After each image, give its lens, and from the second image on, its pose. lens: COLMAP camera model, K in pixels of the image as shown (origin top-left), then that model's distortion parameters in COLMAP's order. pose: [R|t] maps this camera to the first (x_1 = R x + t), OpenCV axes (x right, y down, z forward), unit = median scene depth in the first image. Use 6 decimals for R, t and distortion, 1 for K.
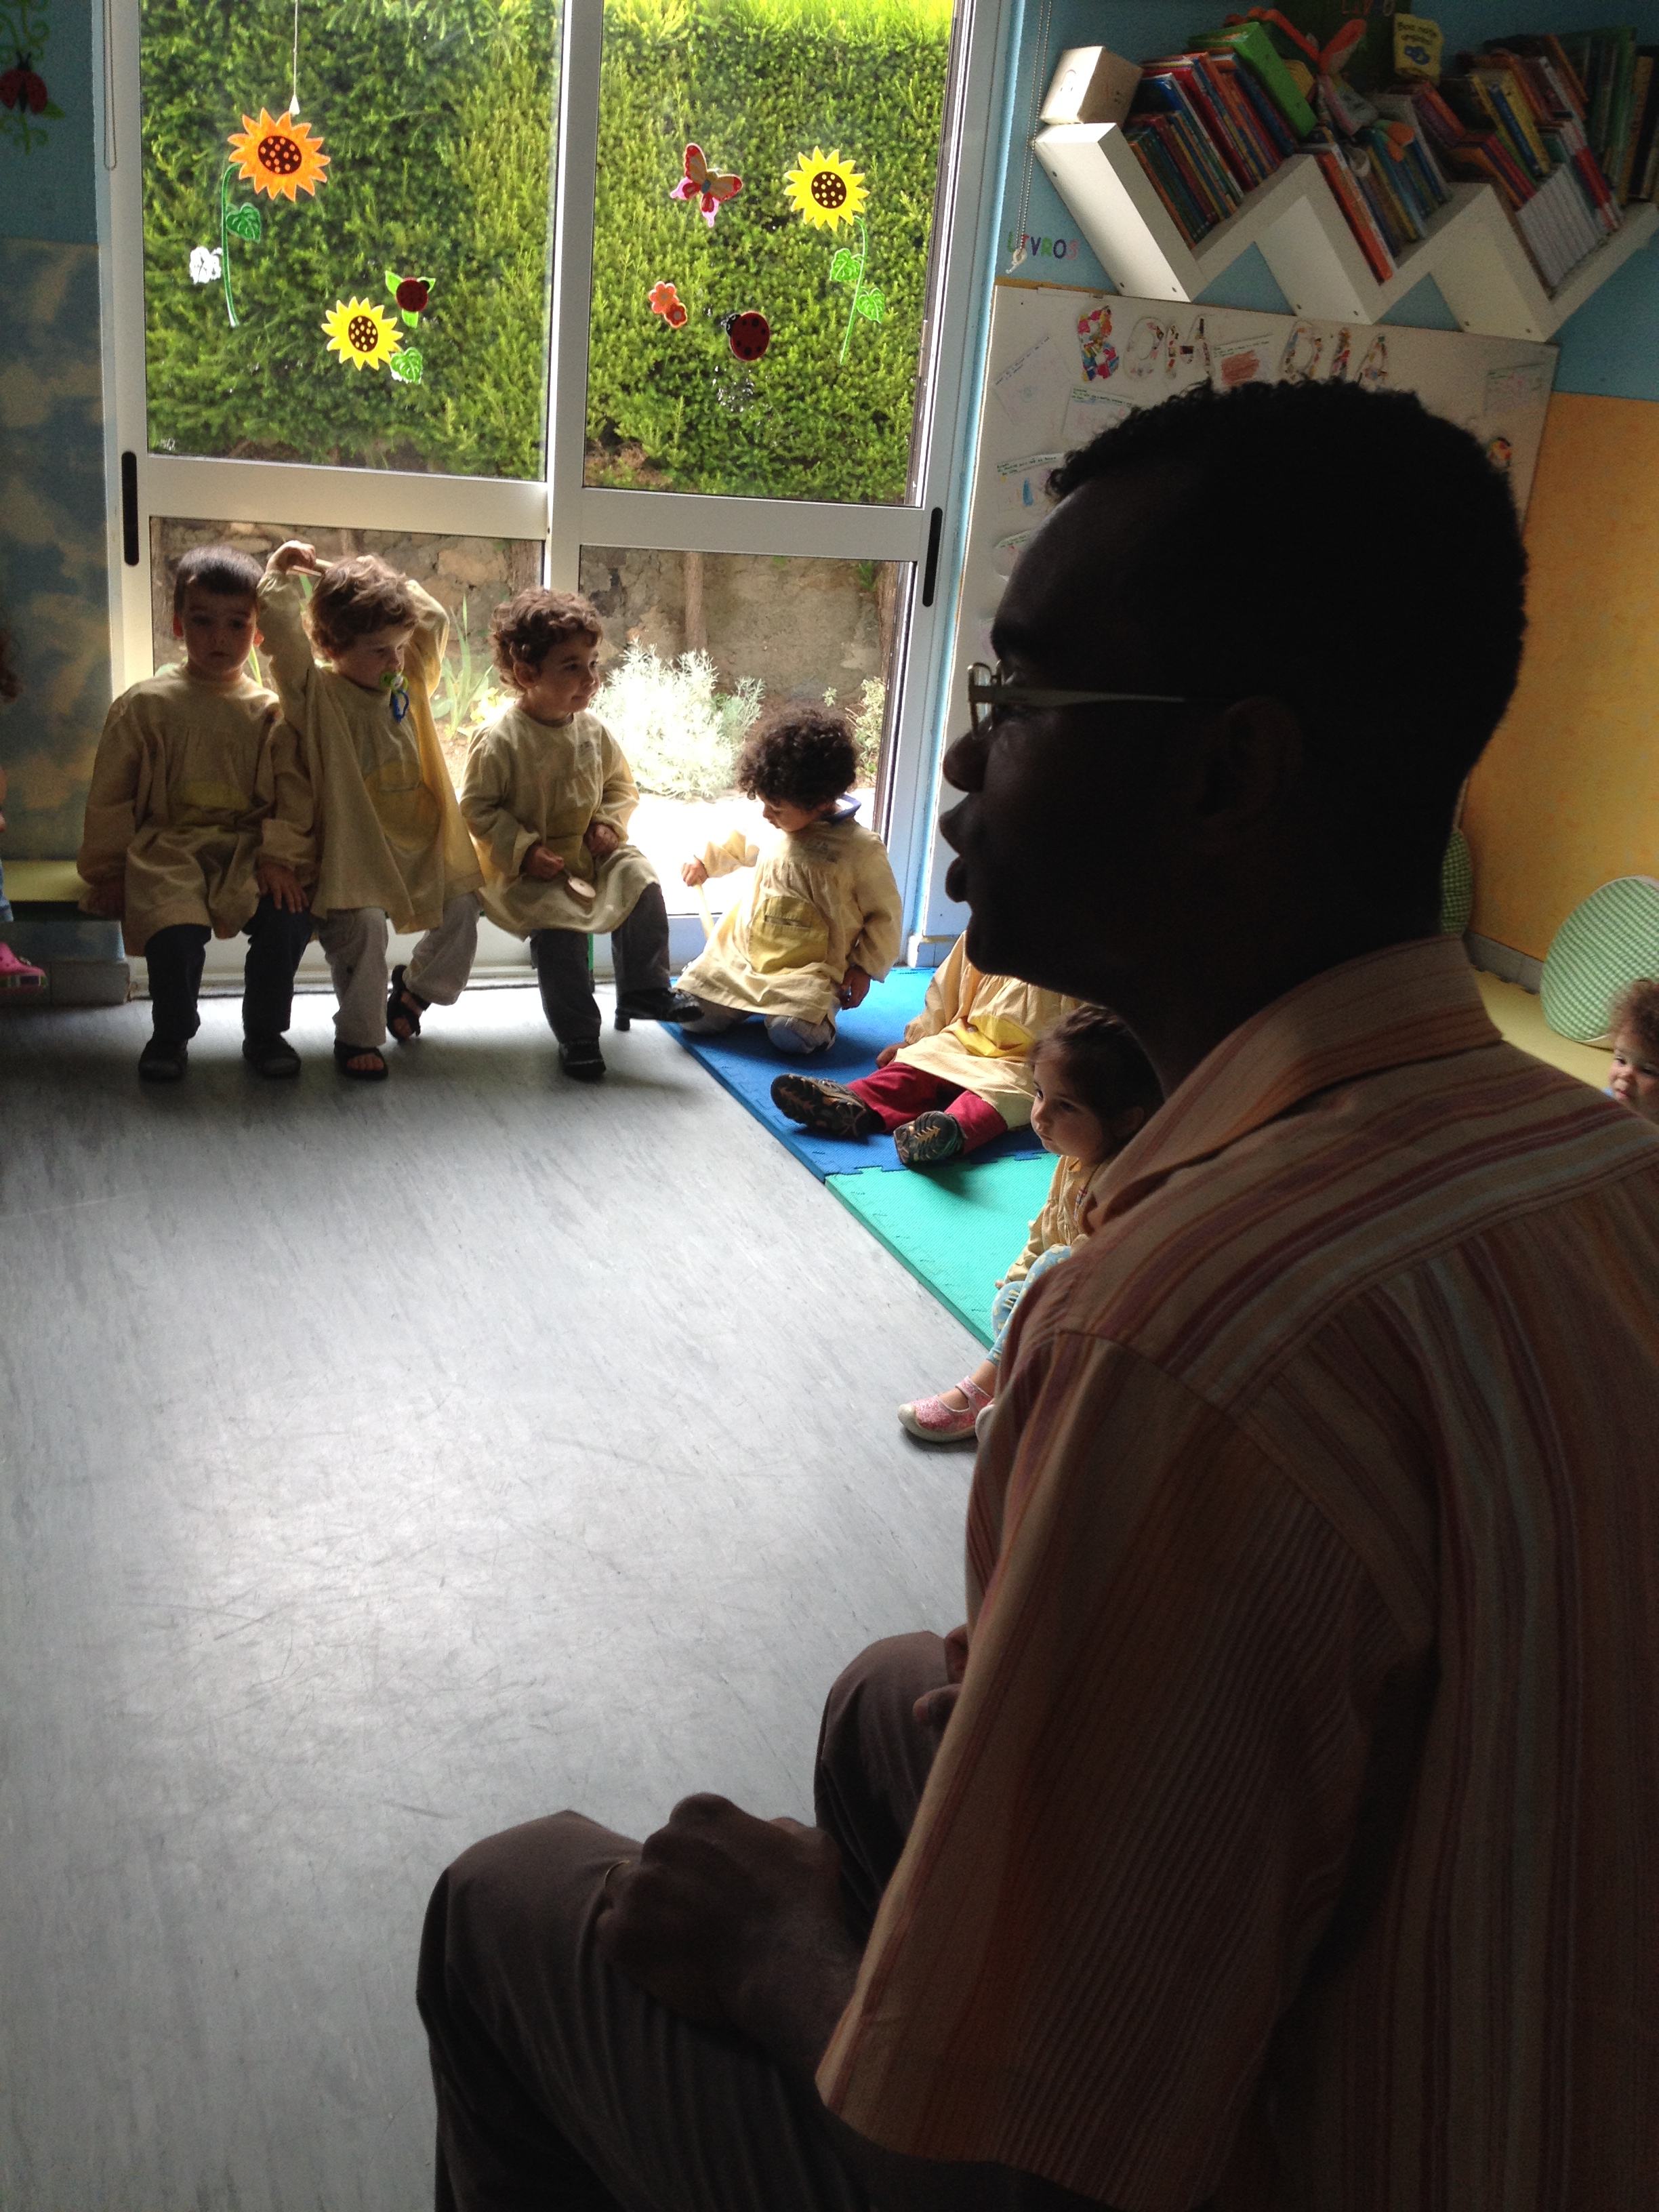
lens RADIAL K [[2068.8, 0, 826.0], [0, 2068.8, 1112.3], [0, 0, 1]] dist [0.020422, 0.000000]
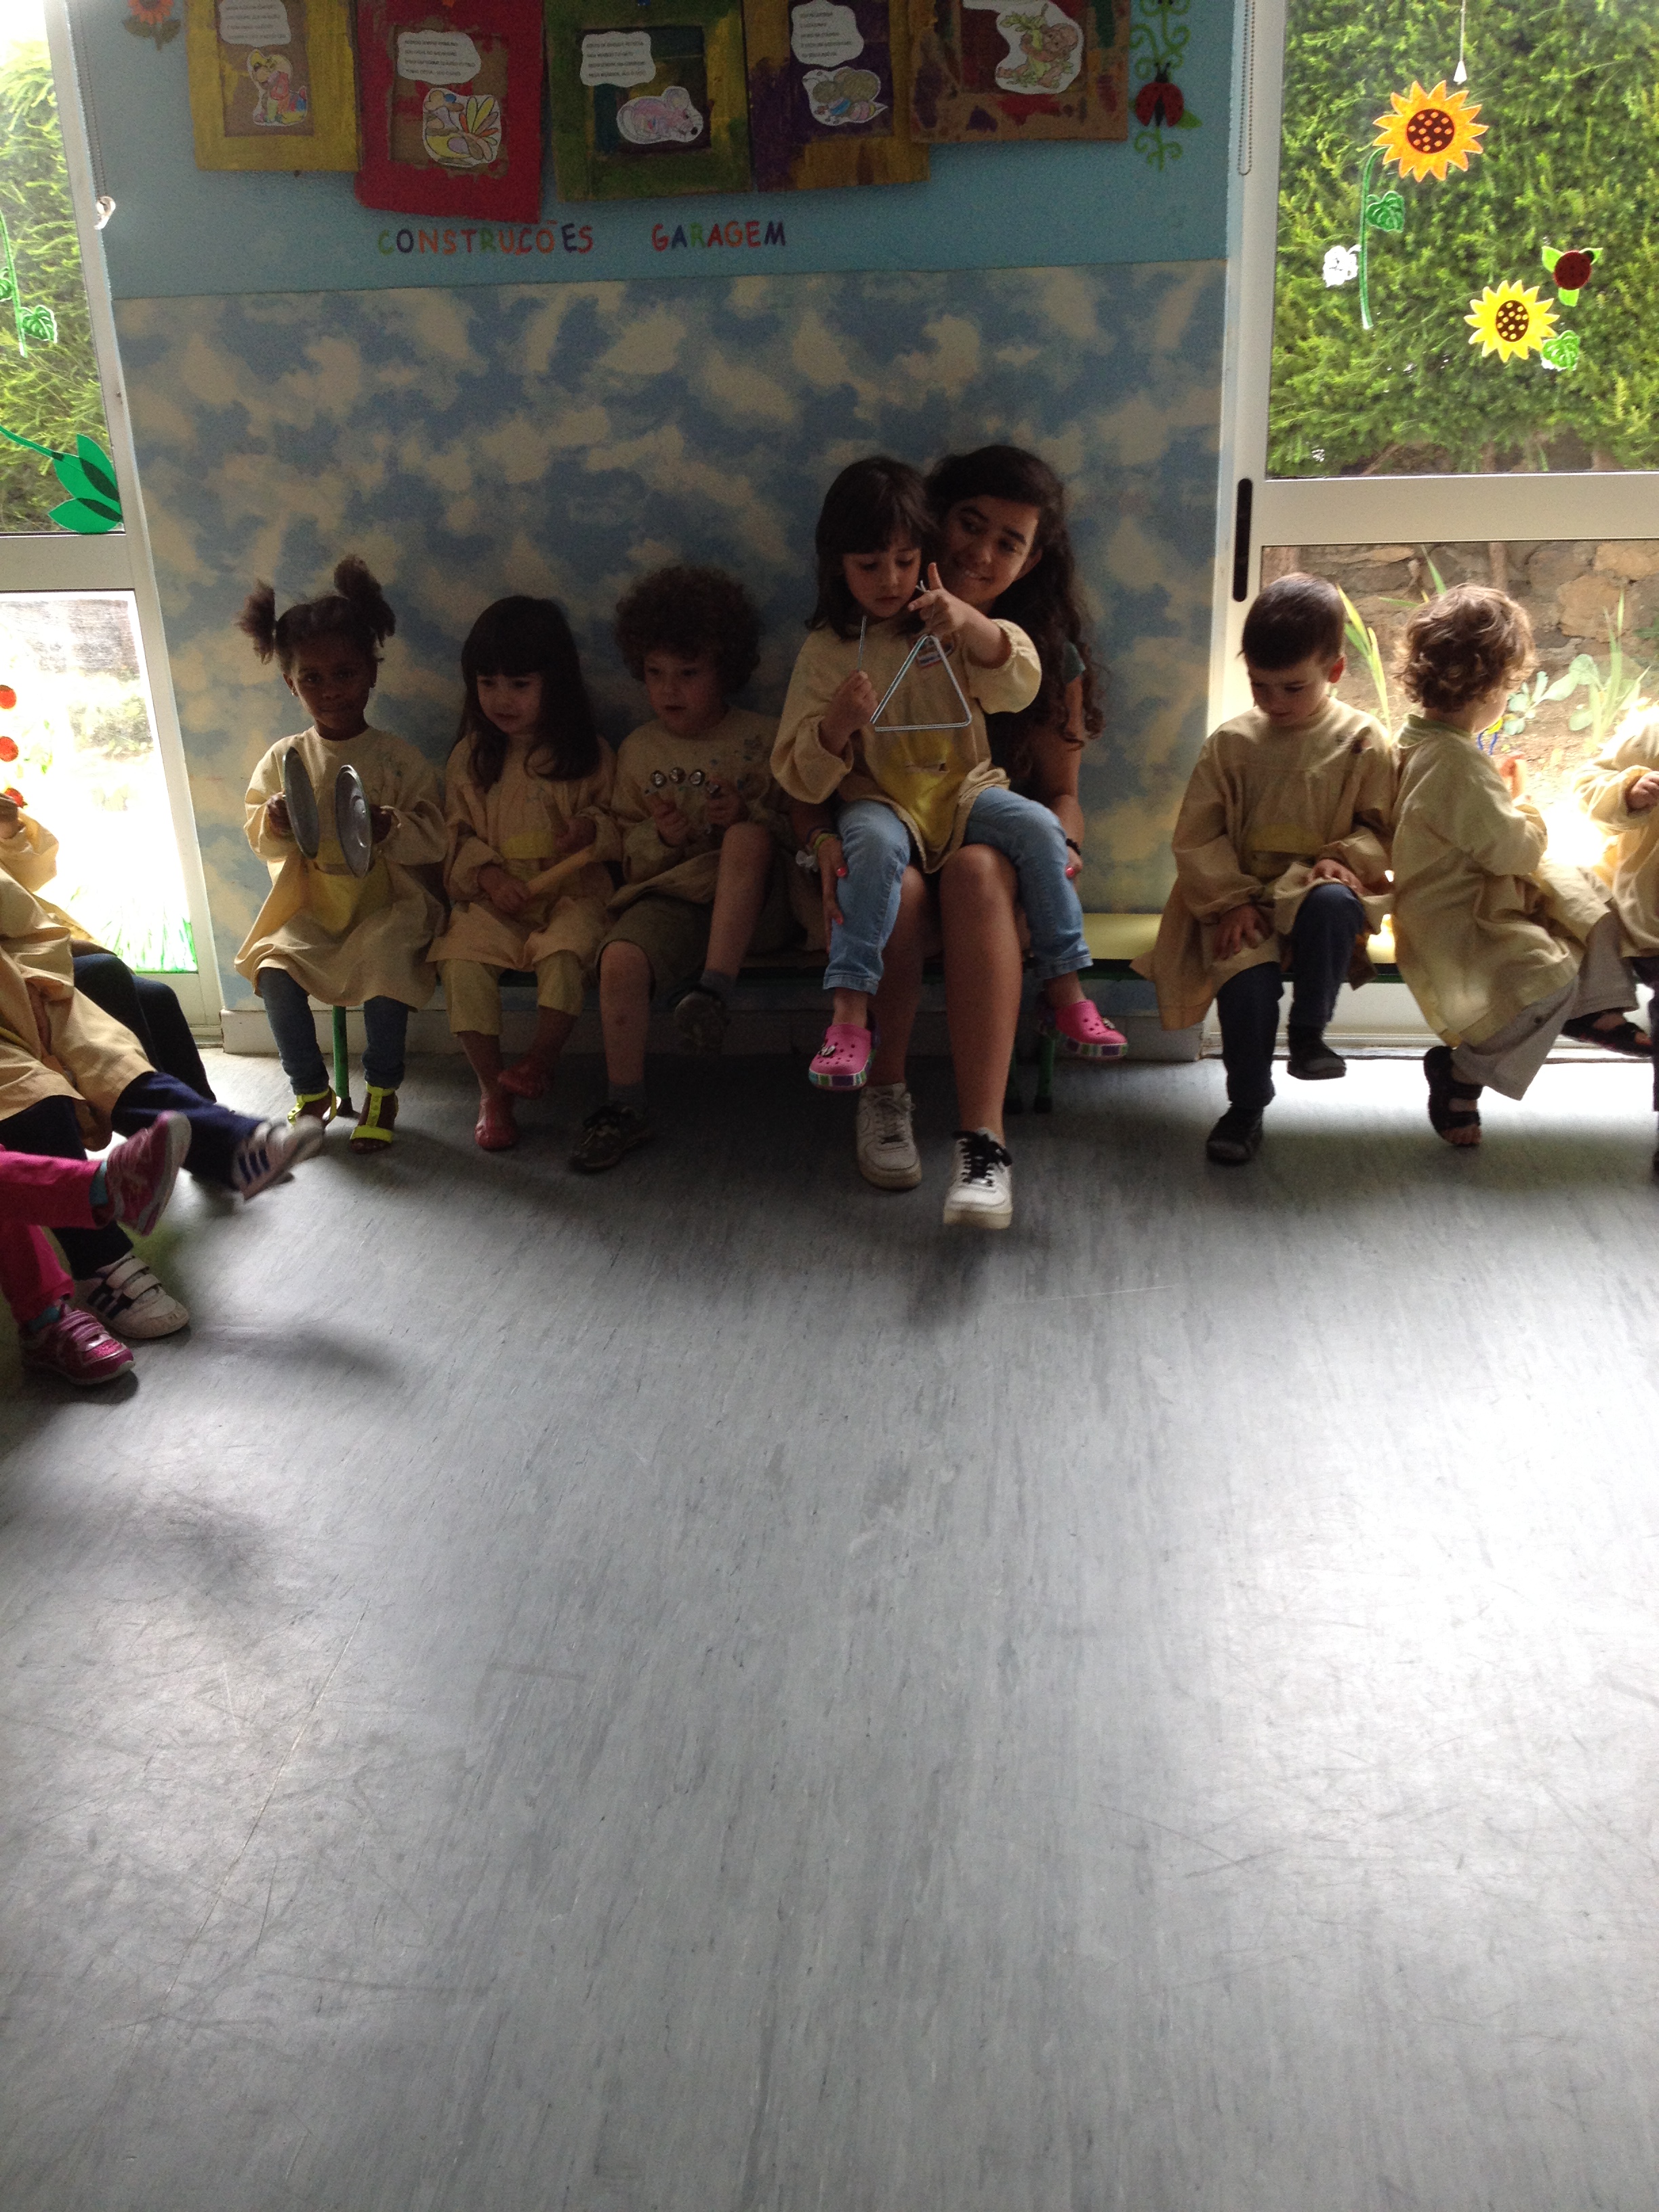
lens RADIAL K [[2068.8, 0, 838.2], [0, 2068.8, 1111.7], [0, 0, 1]] dist [0.020422, 0.000000]
pose [[0.864750, 0.073869, -0.496740, -0.007378], [-0.071673, 0.997151, 0.023513, -0.041057], [0.497061, 0.015270, 0.867581, 0.096442]]
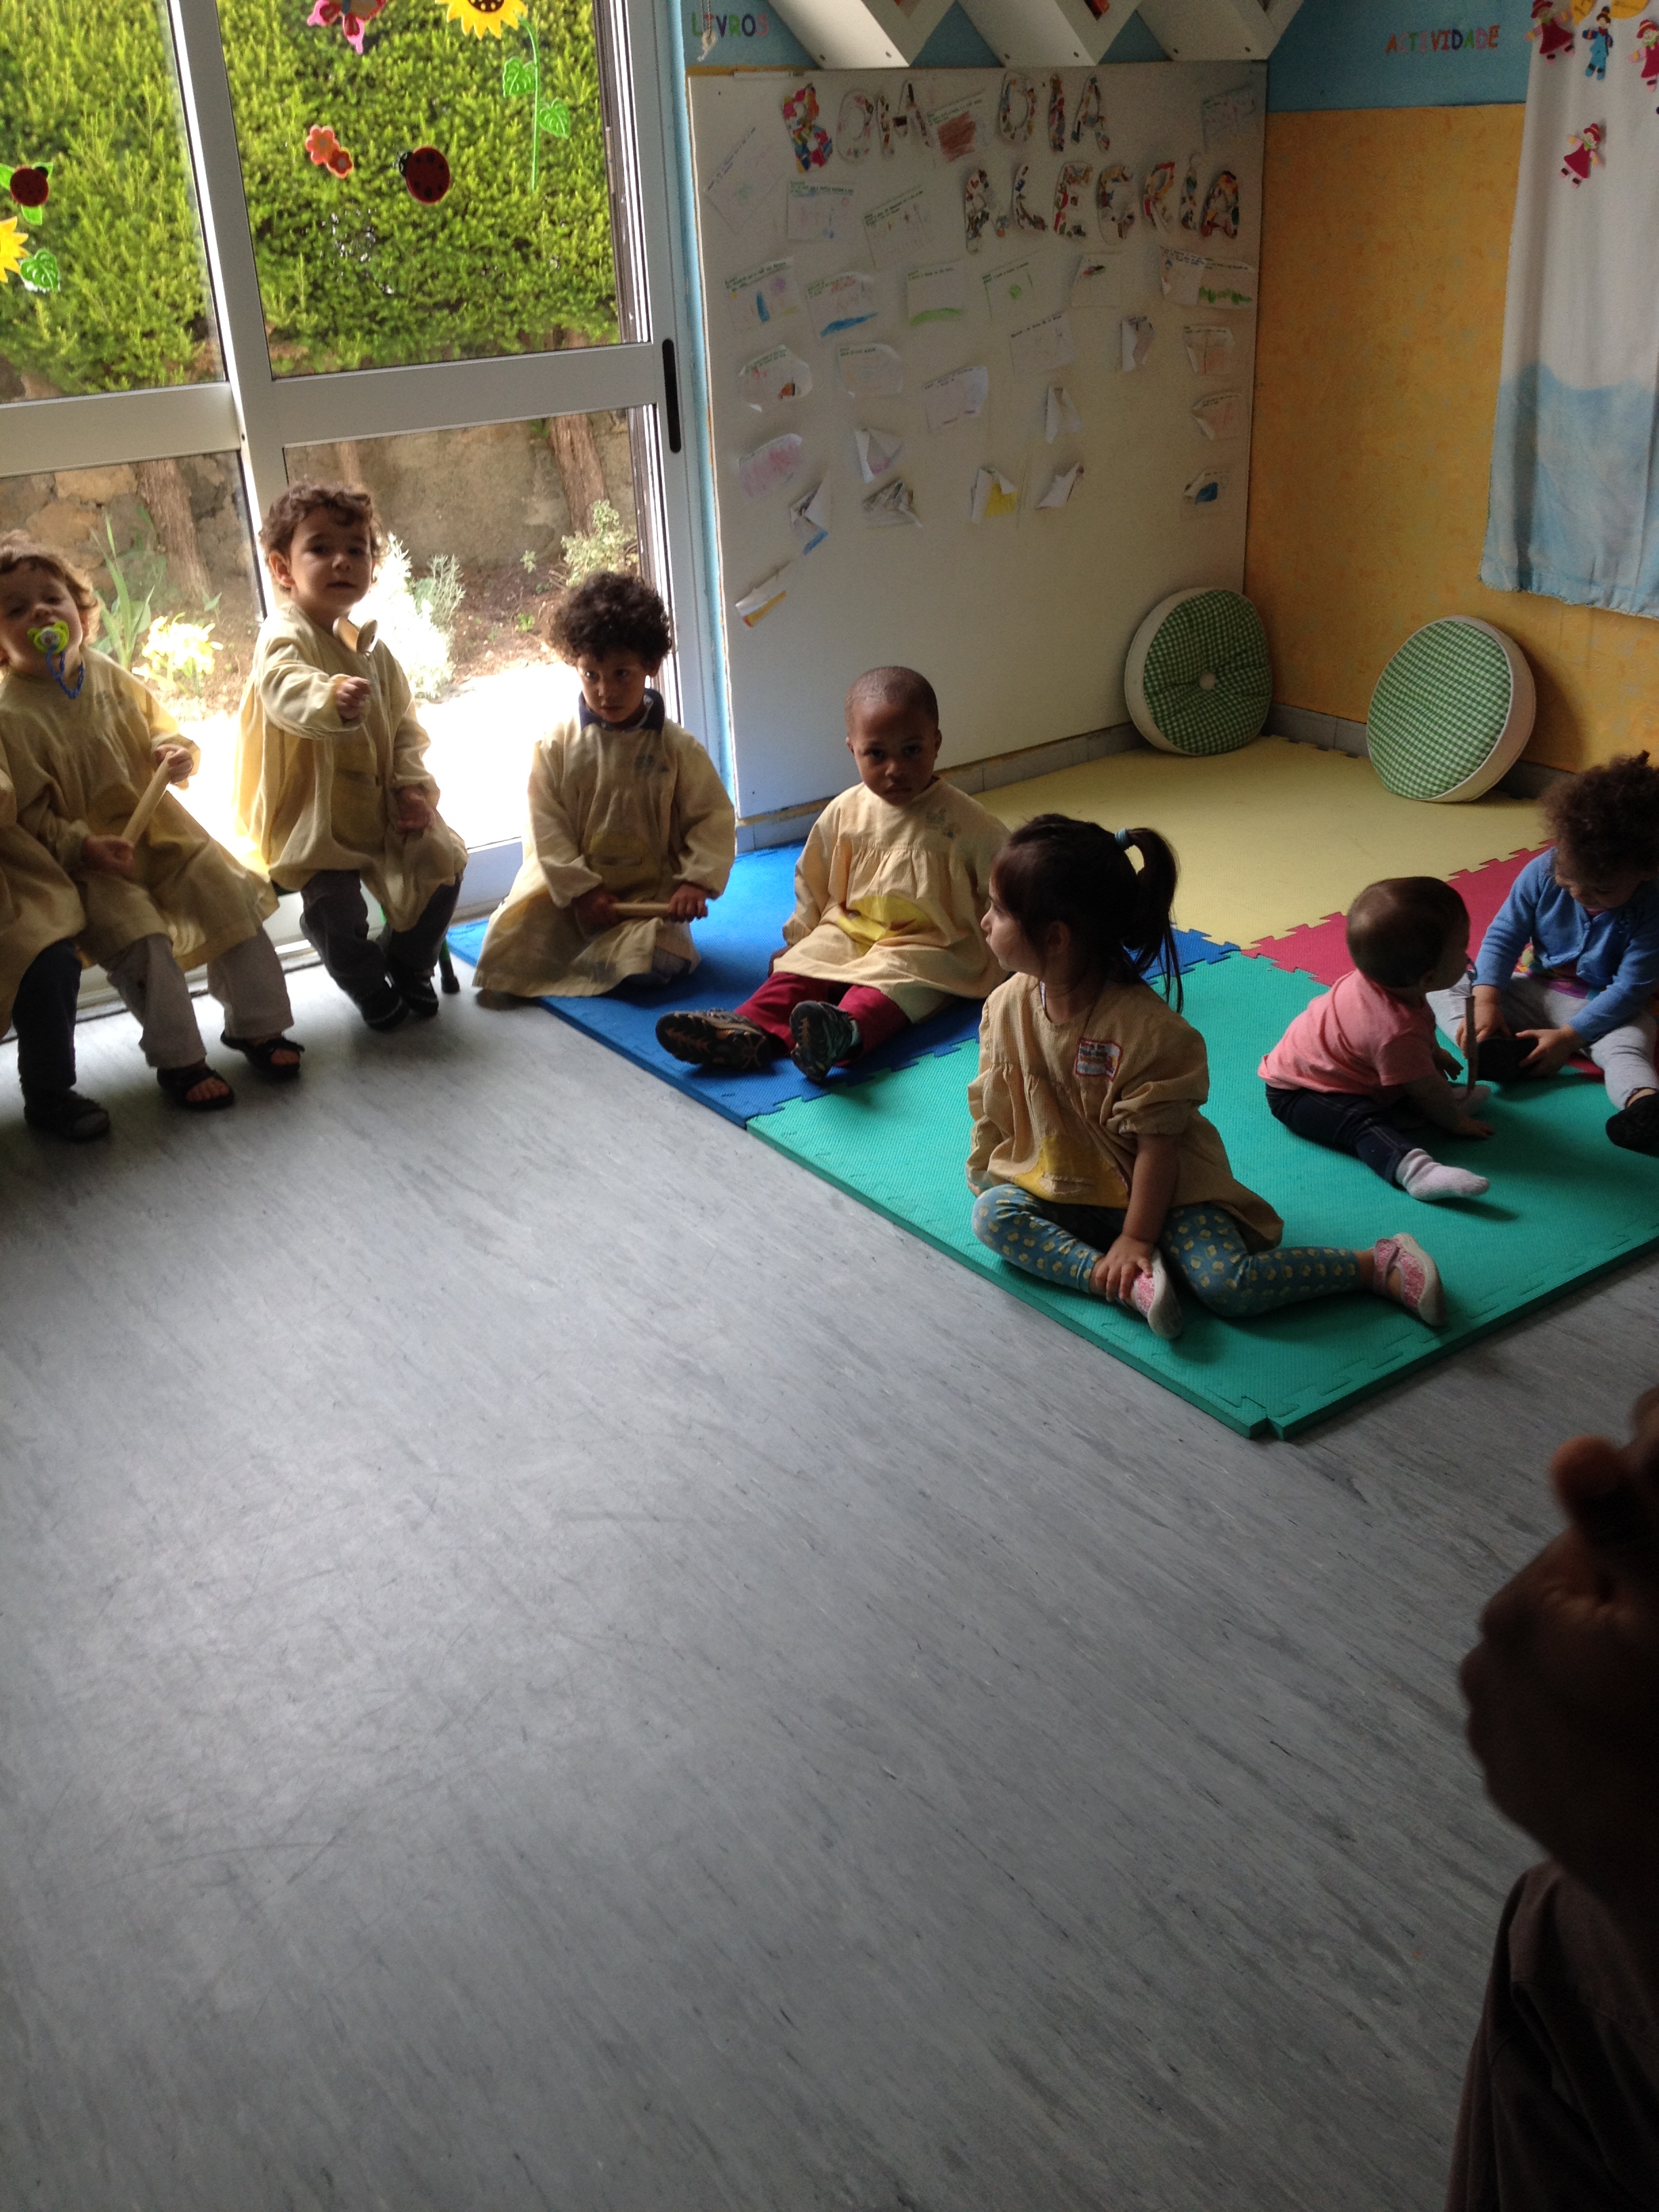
lens RADIAL K [[2068.8, 0, 838.6], [0, 2068.8, 1117.2], [0, 0, 1]] dist [0.020422, 0.000000]
pose [[0.969086, -0.209310, 0.130616, -0.069705], [0.197125, 0.975238, 0.100266, -0.046895], [-0.148369, -0.071419, 0.986350, 0.095003]]
